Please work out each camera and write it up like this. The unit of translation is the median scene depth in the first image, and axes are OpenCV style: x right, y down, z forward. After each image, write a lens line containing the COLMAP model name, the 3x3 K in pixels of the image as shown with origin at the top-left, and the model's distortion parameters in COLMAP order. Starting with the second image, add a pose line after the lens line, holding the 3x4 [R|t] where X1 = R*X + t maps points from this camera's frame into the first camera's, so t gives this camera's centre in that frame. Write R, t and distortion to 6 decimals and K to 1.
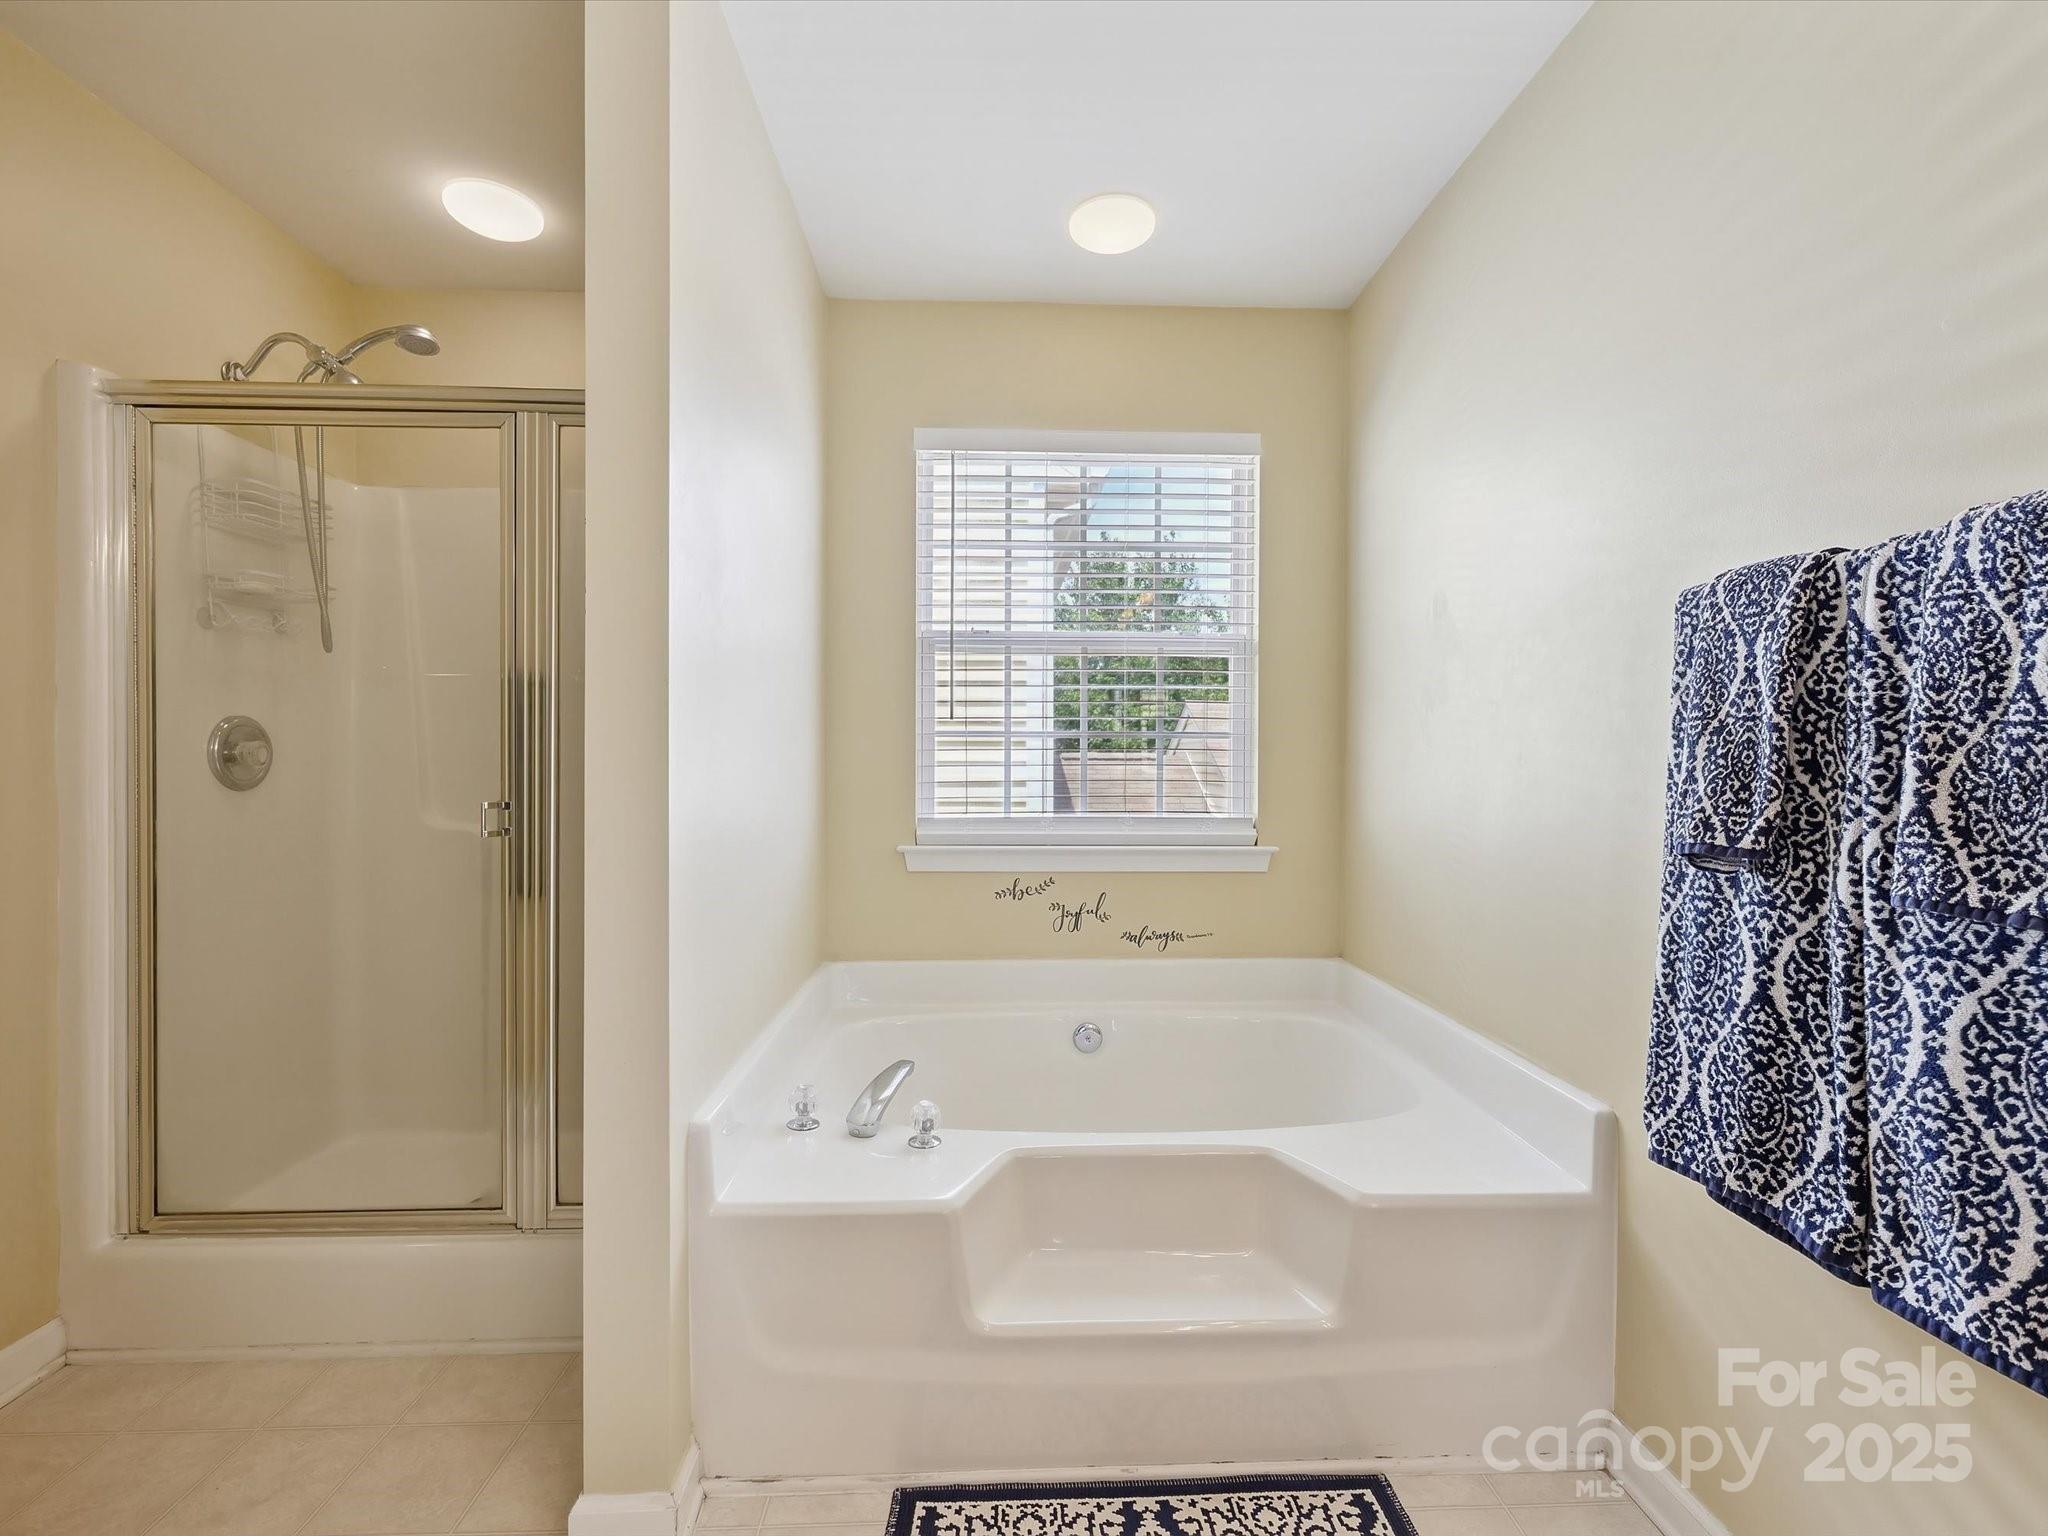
lens RADIAL K [[918.9, 0, 1027.7], [0, 918.9, 769.3], [0, 0, 1]] dist [-0.002374, -0.000423]
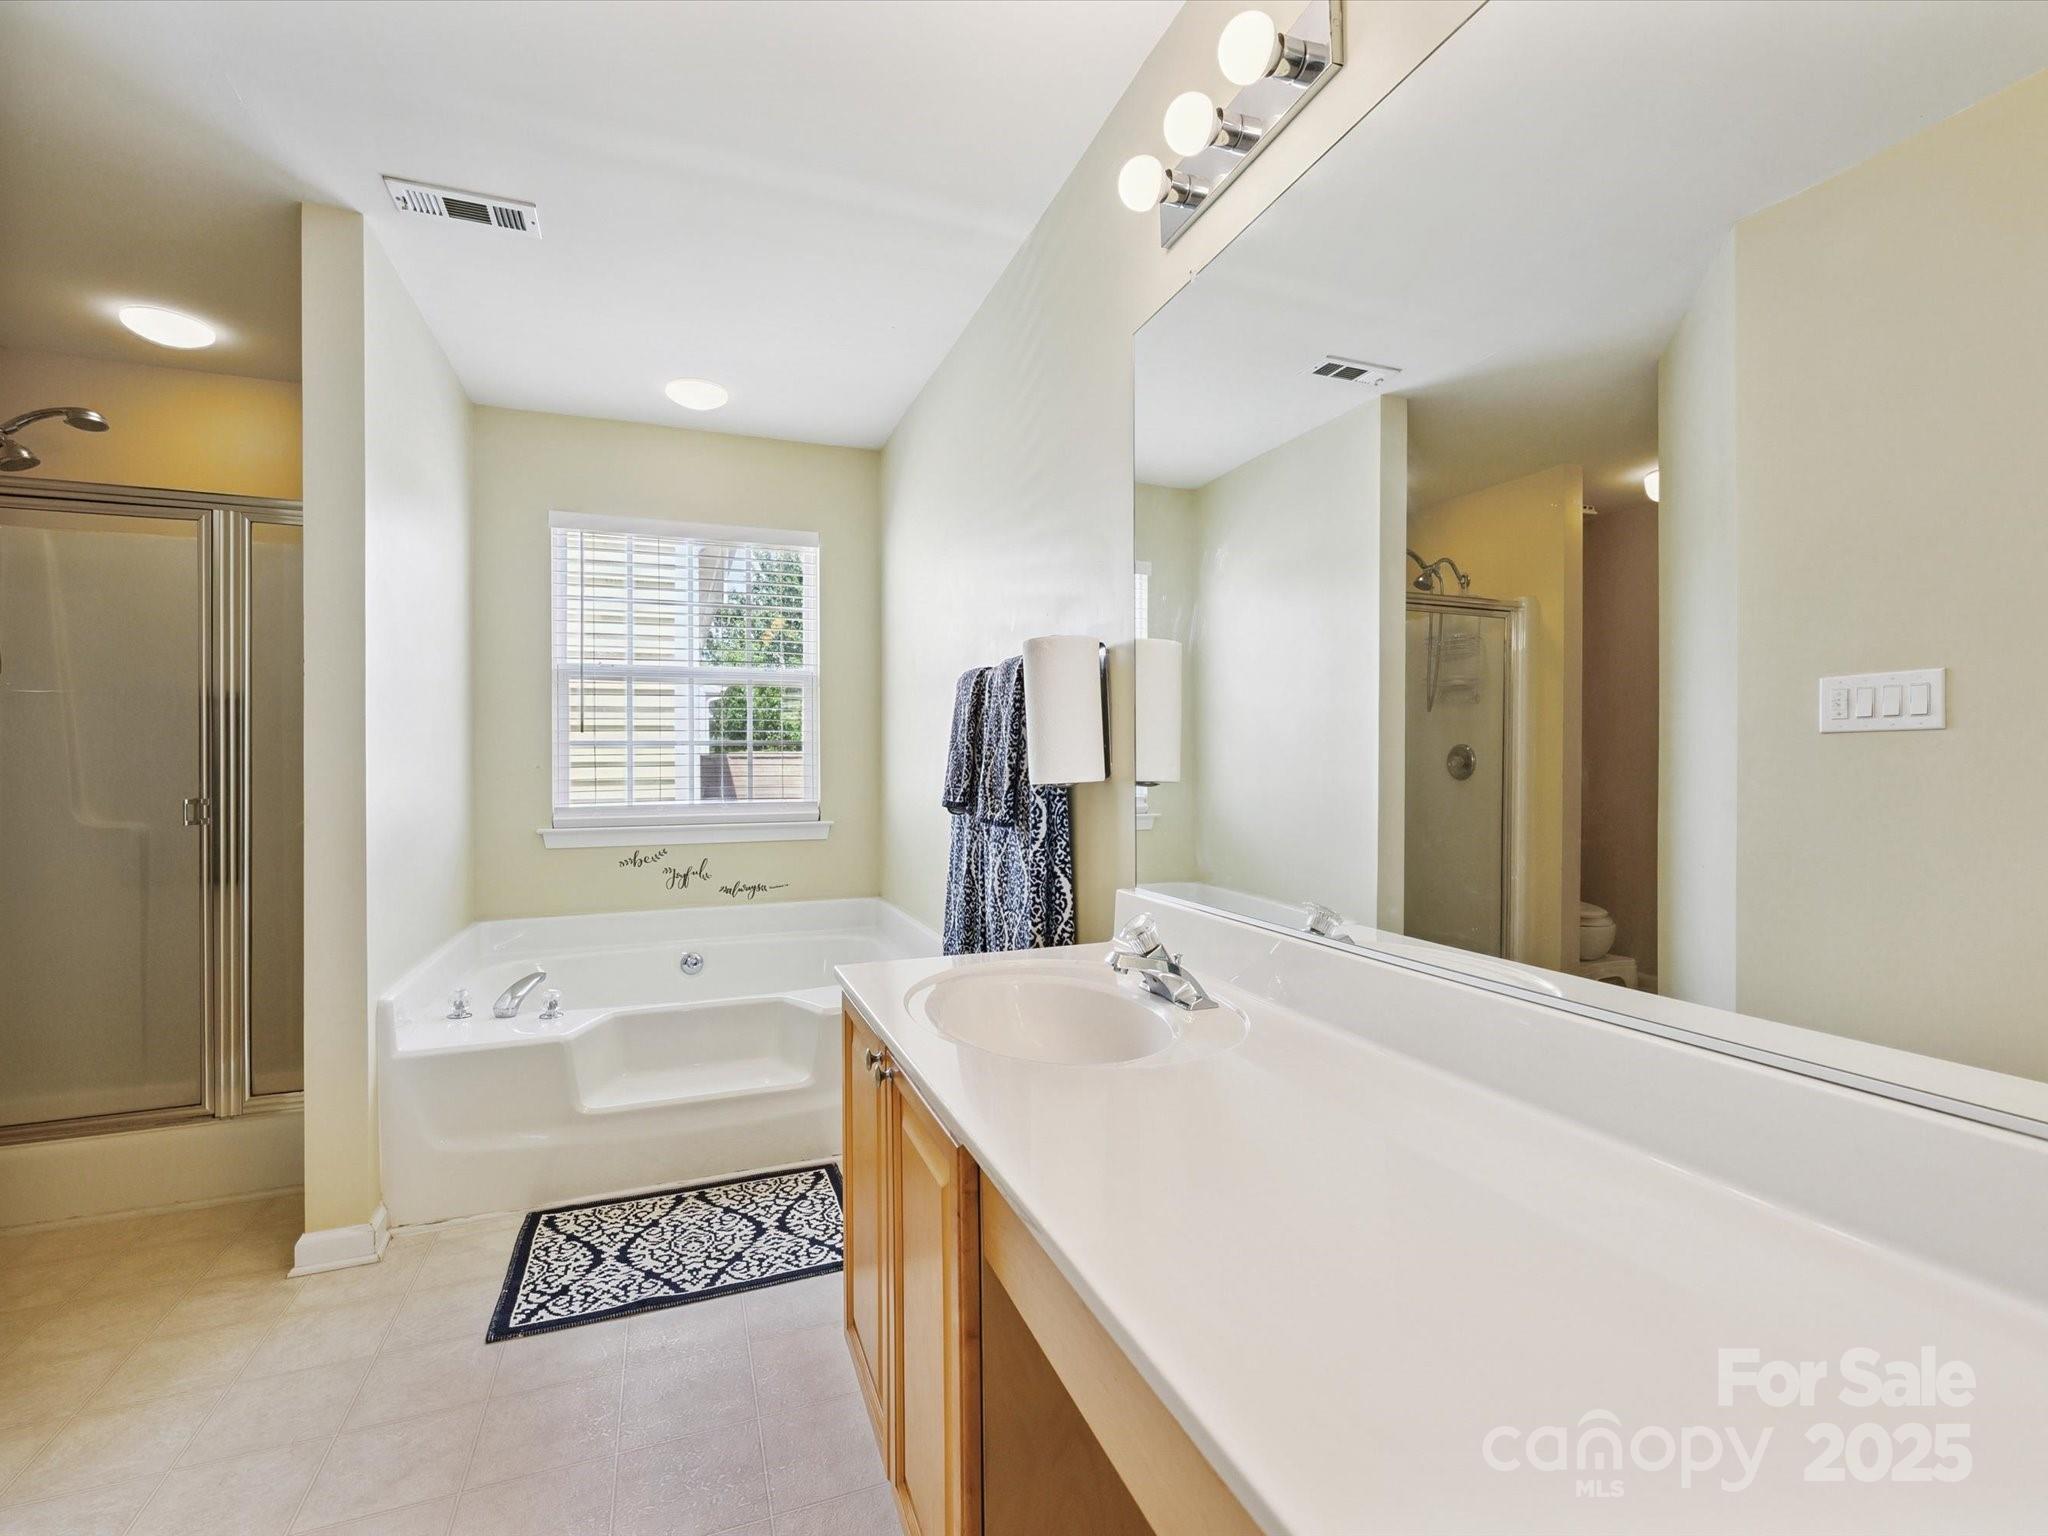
lens RADIAL K [[918.9, 0, 1027.4], [0, 918.9, 756.7], [0, 0, 1]] dist [-0.002374, -0.000423]
pose [[0.946174, -0.008477, 0.323548, 0.129005], [0.011656, 0.999901, -0.007889, -0.001606], [-0.323449, 0.011236, 0.946179, -0.618464]]
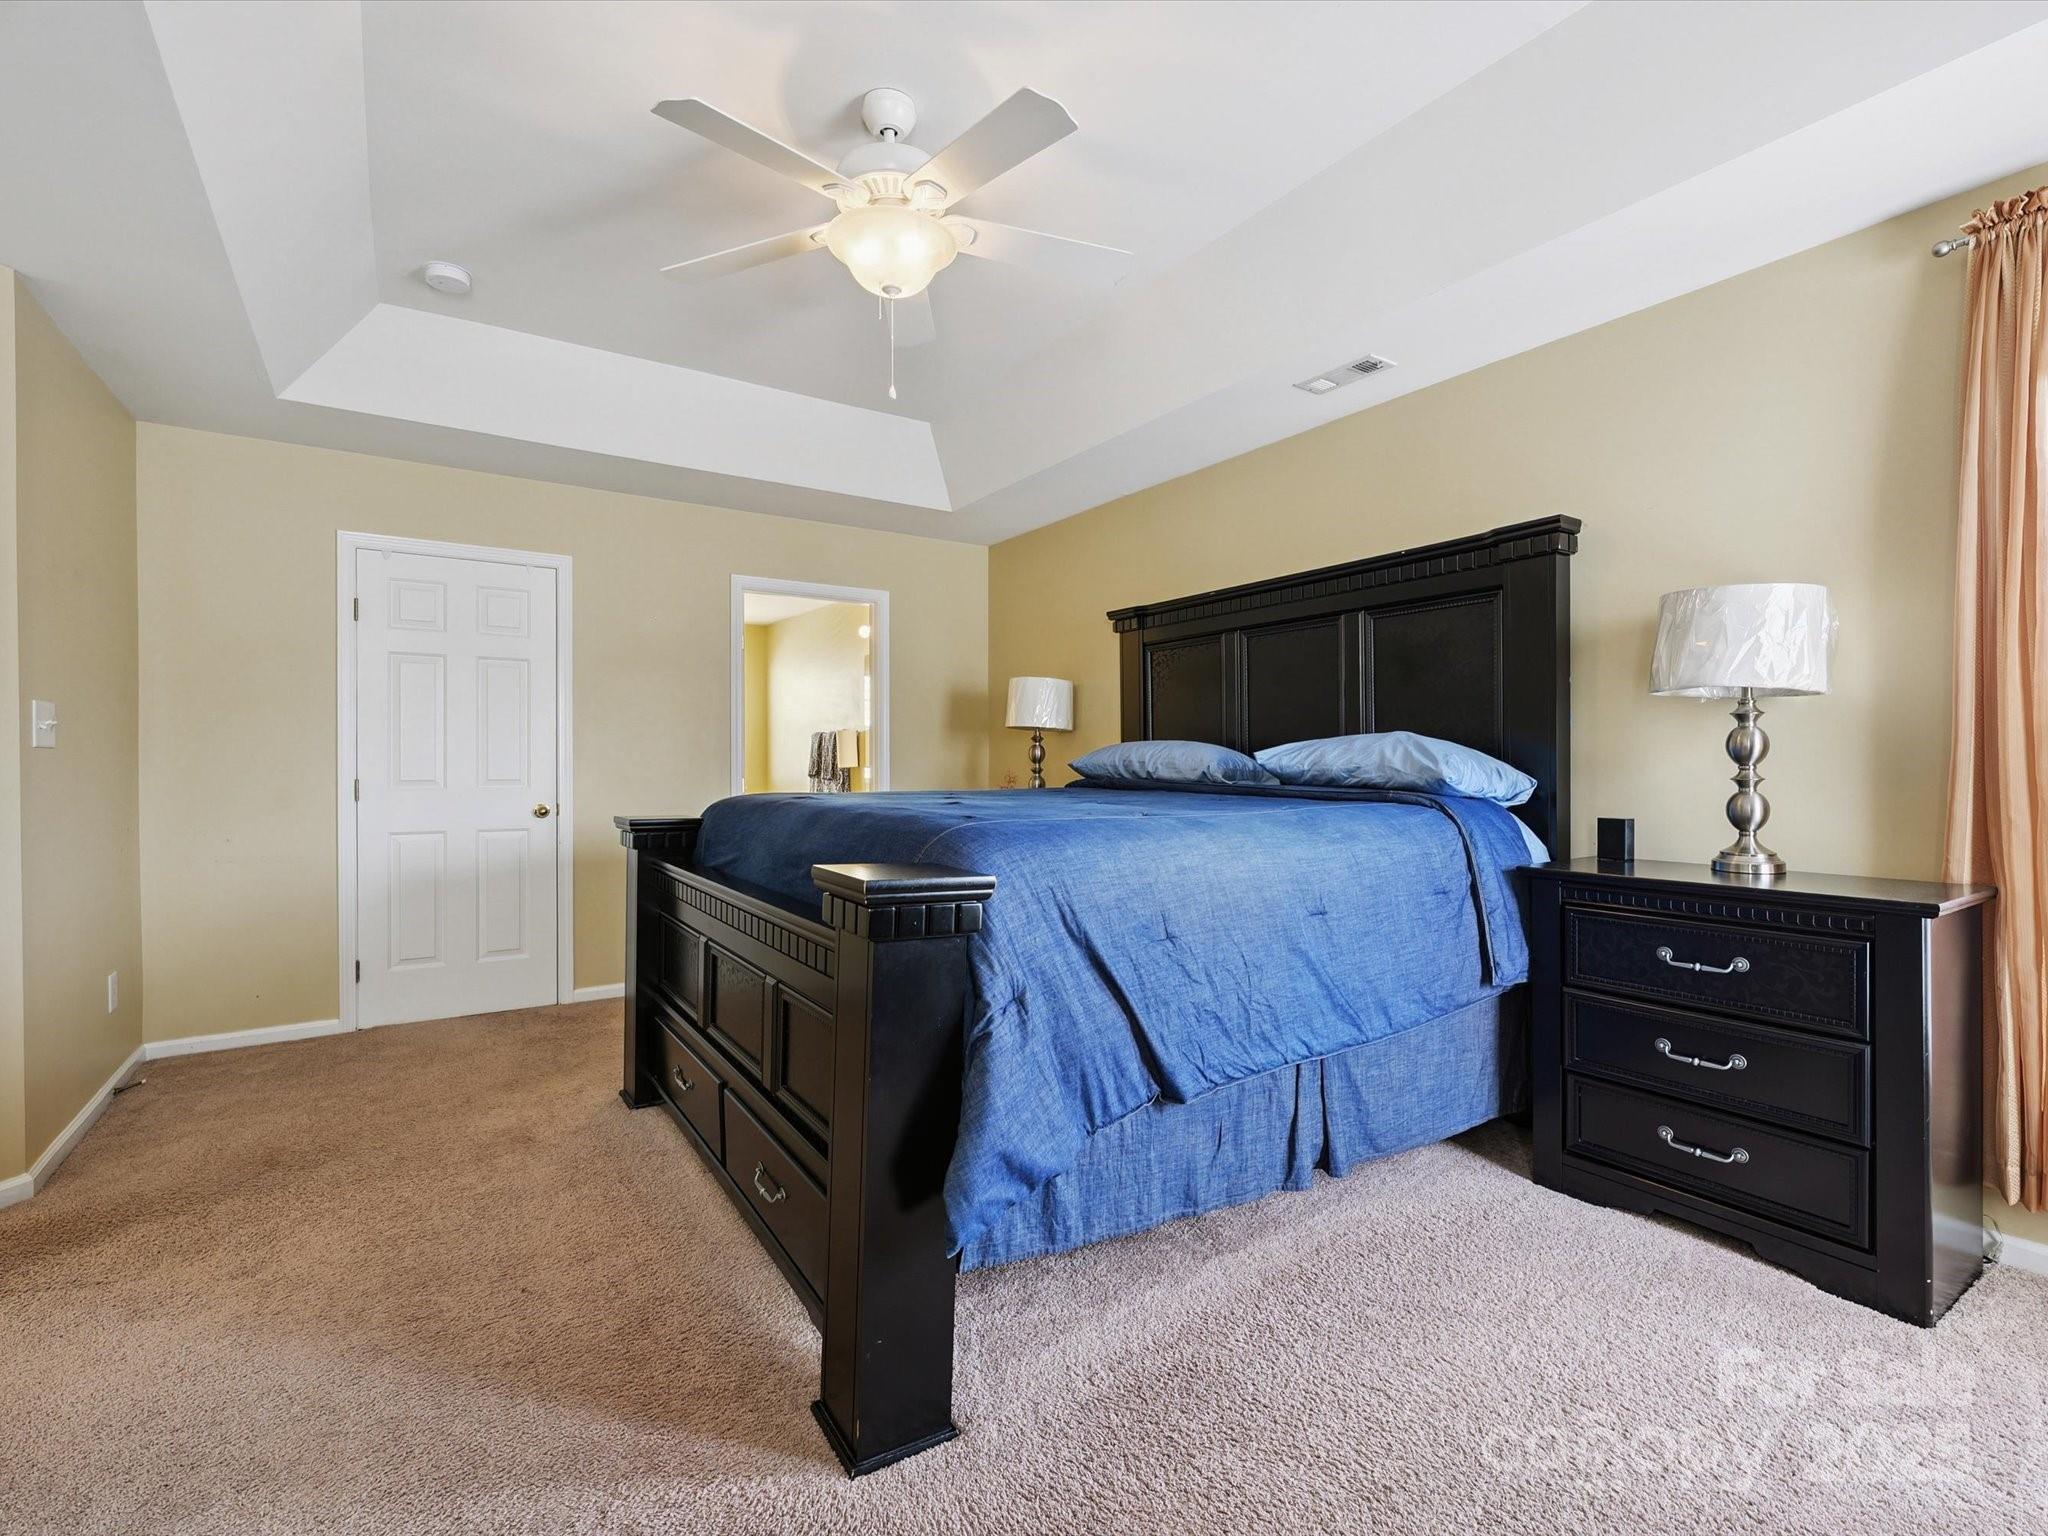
lens RADIAL K [[918.9, 0, 1020.0], [0, 918.9, 767.8], [0, 0, 1]] dist [-0.002374, -0.000423]
pose [[0.848608, -0.002390, 0.529017, -0.907835], [0.006643, 0.999959, -0.006139, 0.050830], [-0.528980, 0.008724, 0.848589, -3.268941]]
